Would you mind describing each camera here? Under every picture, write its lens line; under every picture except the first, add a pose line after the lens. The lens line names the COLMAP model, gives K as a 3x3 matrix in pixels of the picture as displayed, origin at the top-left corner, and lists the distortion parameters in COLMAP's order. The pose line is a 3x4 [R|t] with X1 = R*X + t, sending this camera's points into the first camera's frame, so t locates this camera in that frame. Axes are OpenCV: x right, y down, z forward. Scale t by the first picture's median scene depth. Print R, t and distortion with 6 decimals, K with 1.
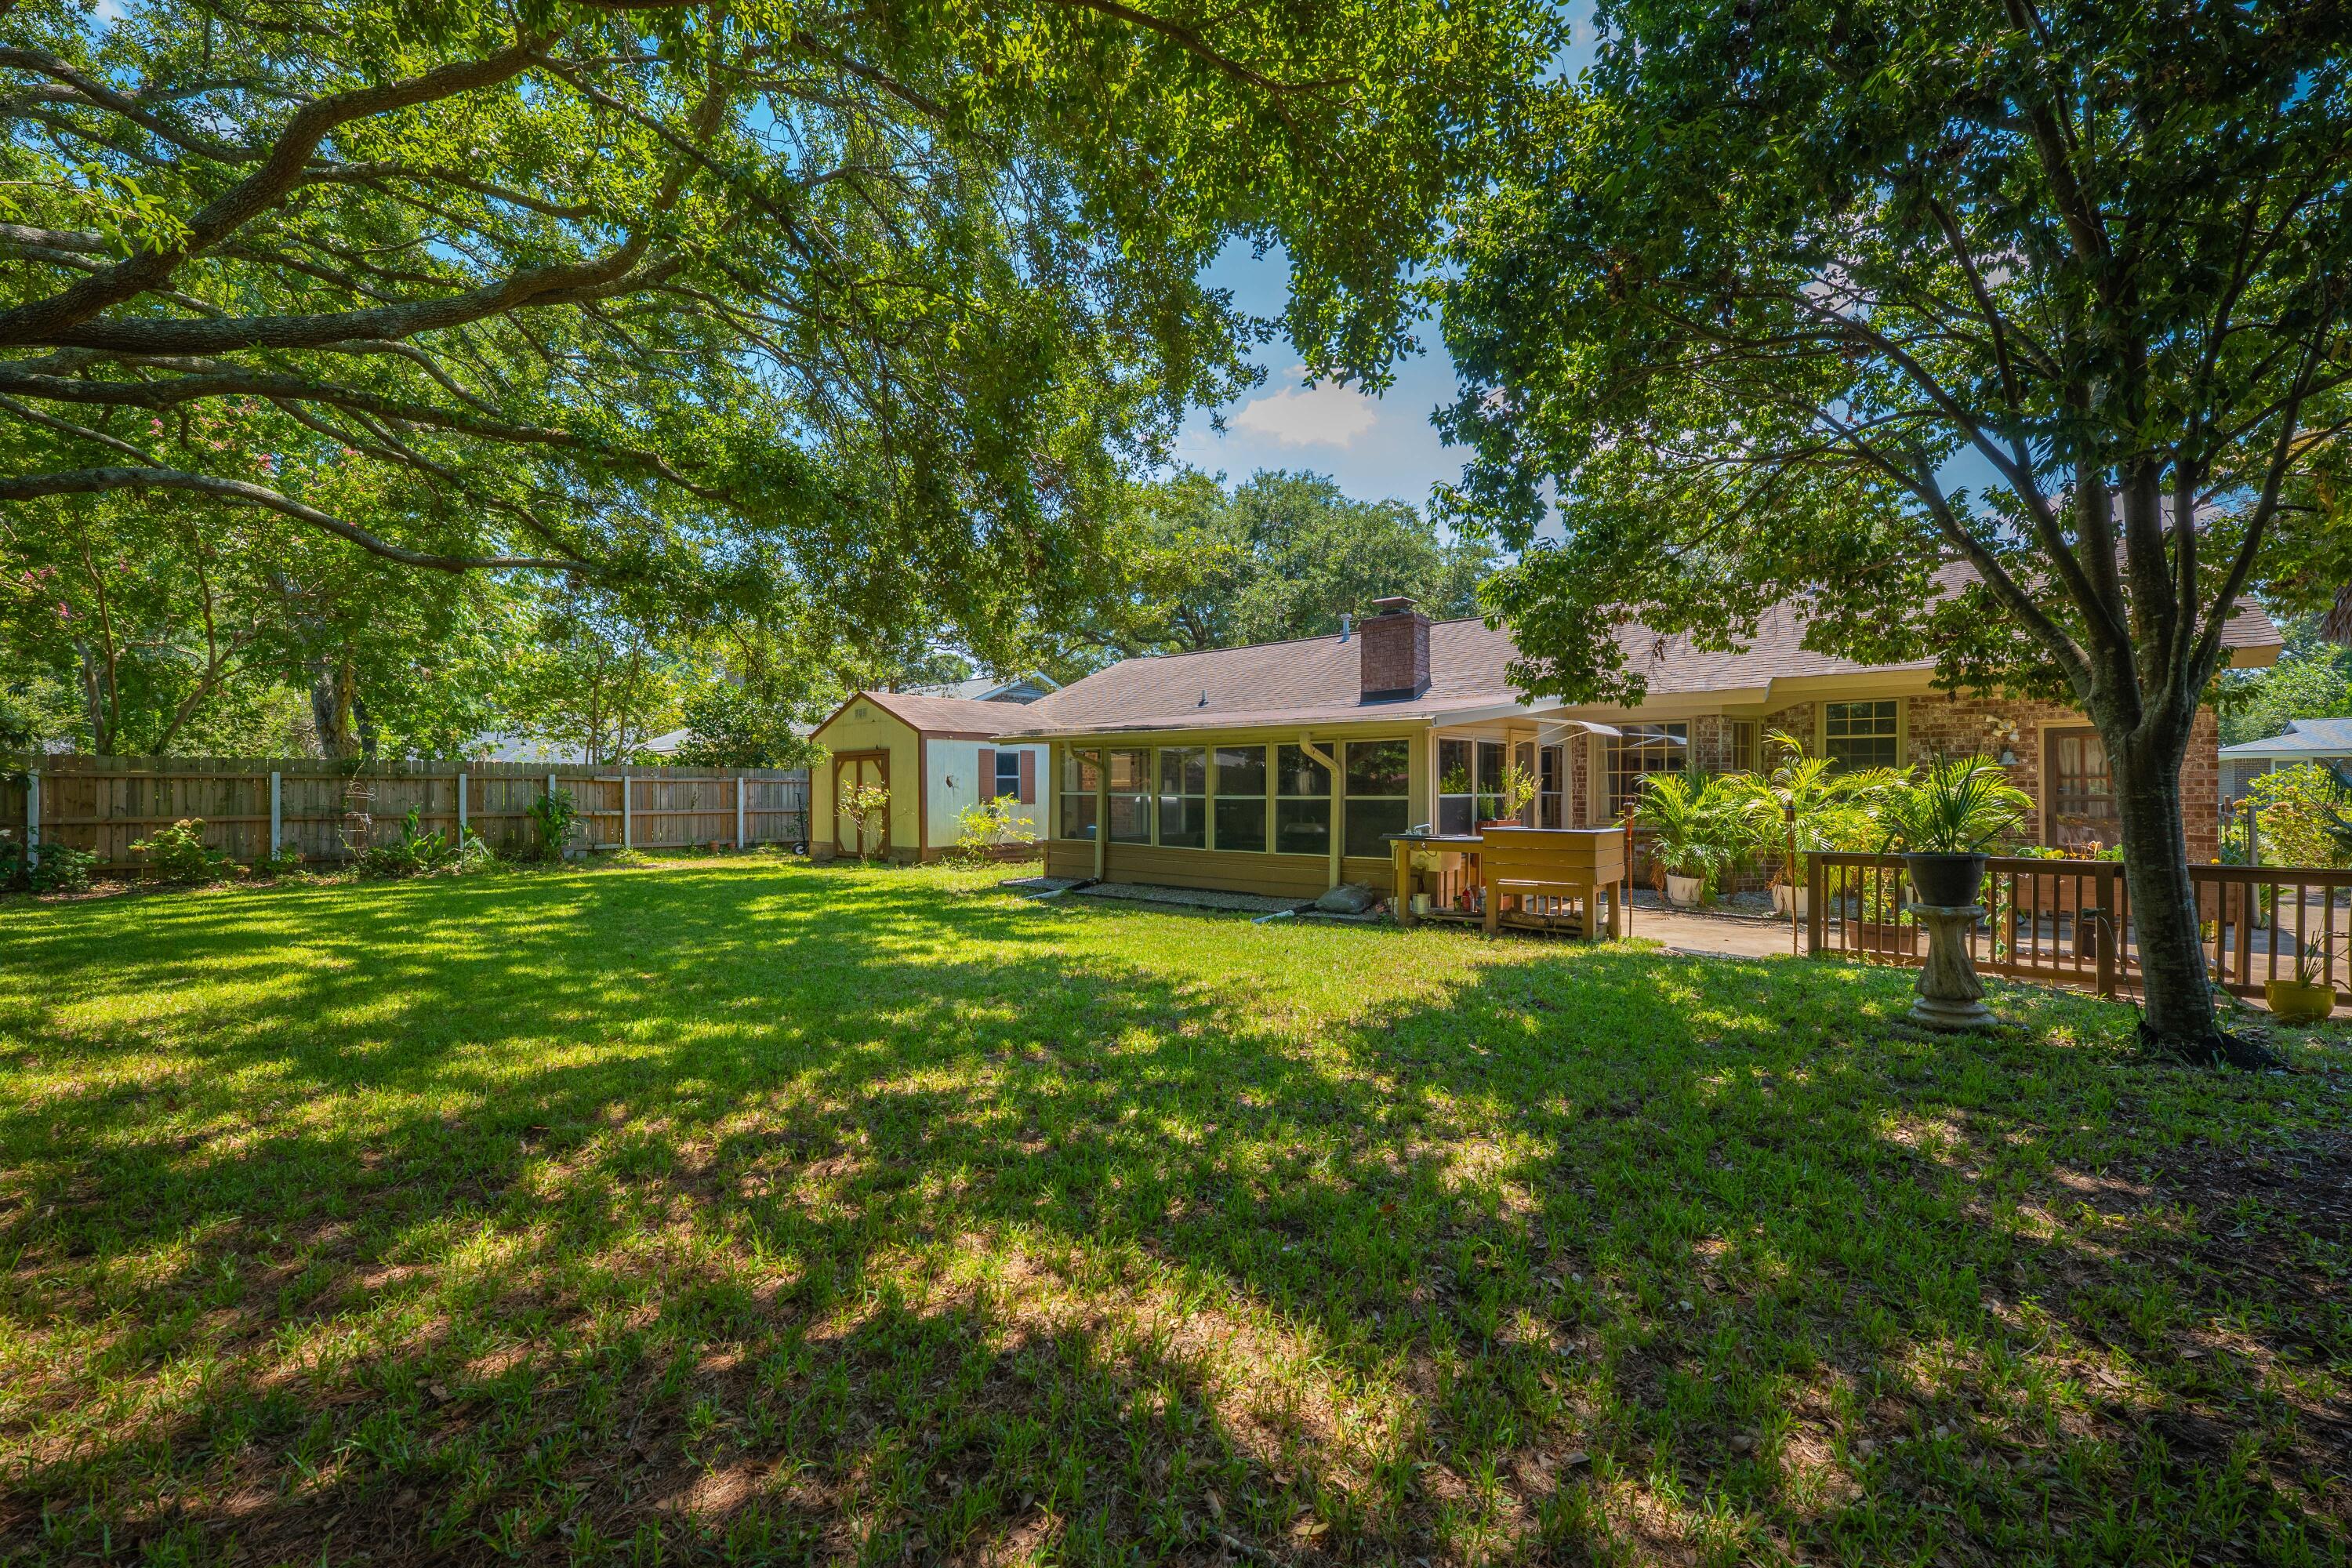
lens RADIAL K [[967.1, 0, 1168.9], [0, 967.1, 791.0], [0, 0, 1]] dist [-0.000941, 0.000106]
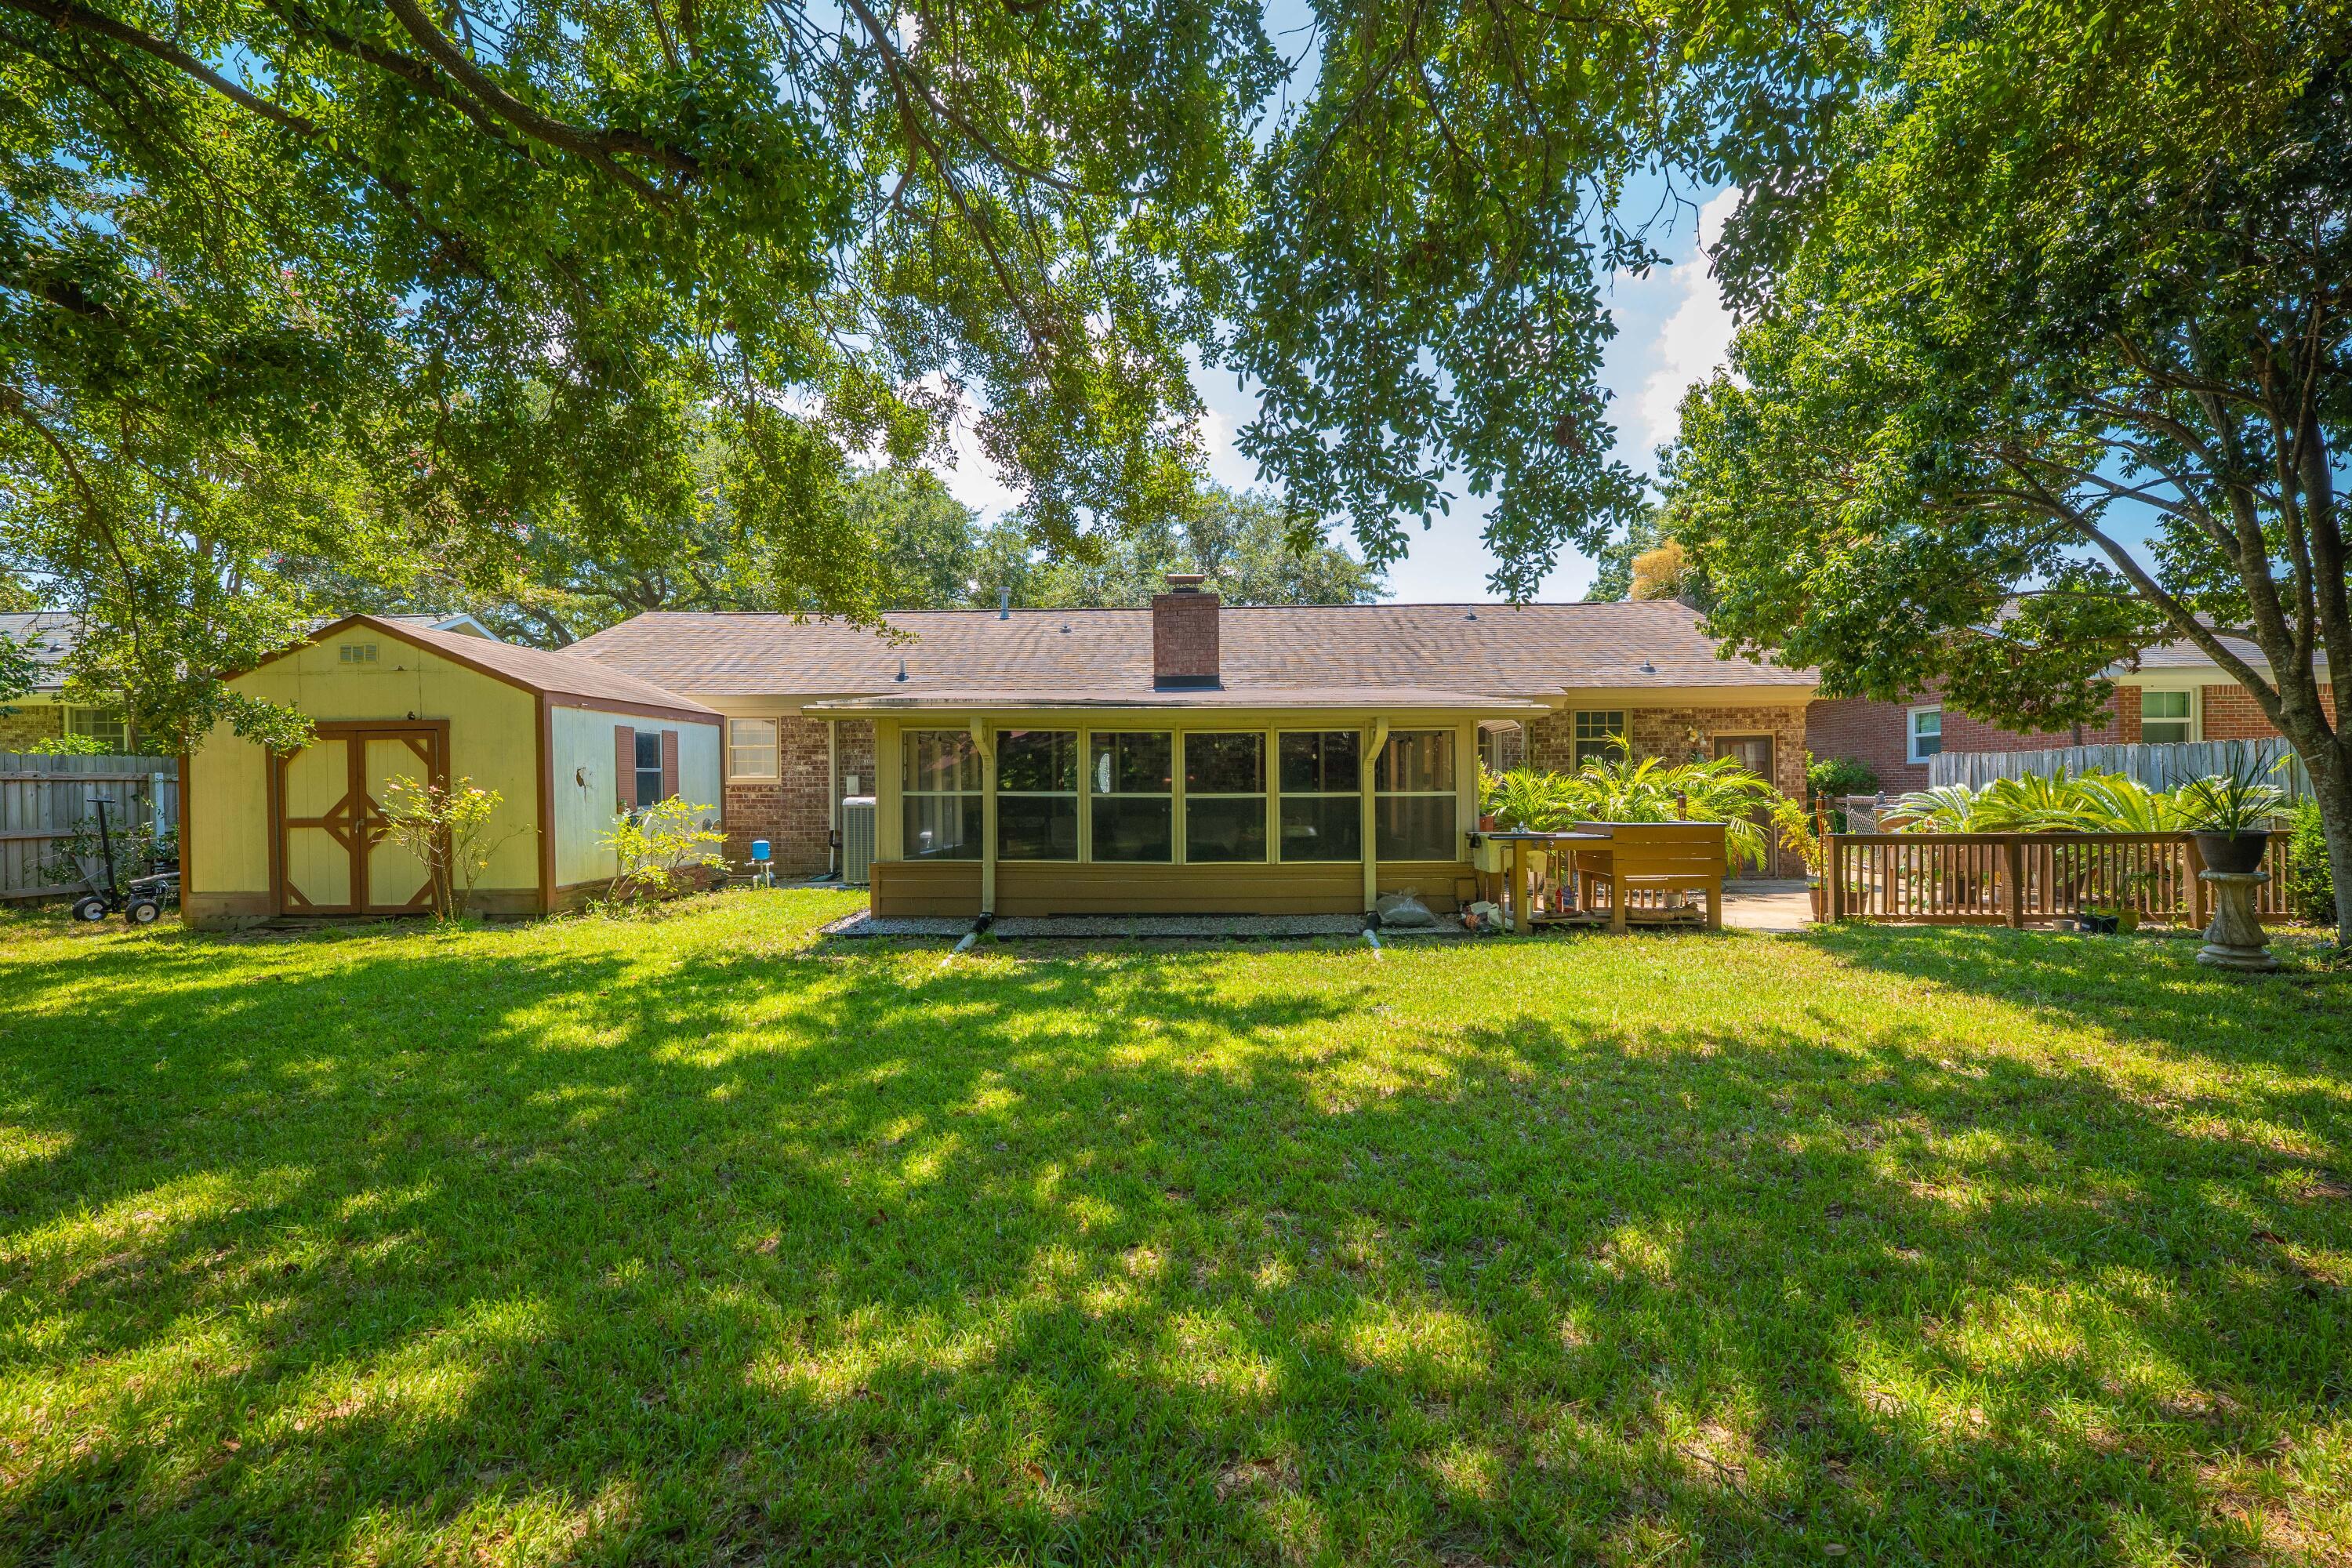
lens RADIAL K [[967.1, 0, 1169.0], [0, 967.1, 785.3], [0, 0, 1]] dist [-0.000941, 0.000106]
pose [[0.764899, -0.005053, 0.644130, -0.369670], [0.006746, 0.999977, -0.000165, -0.001858], [-0.644115, 0.004471, 0.764916, 0.316822]]
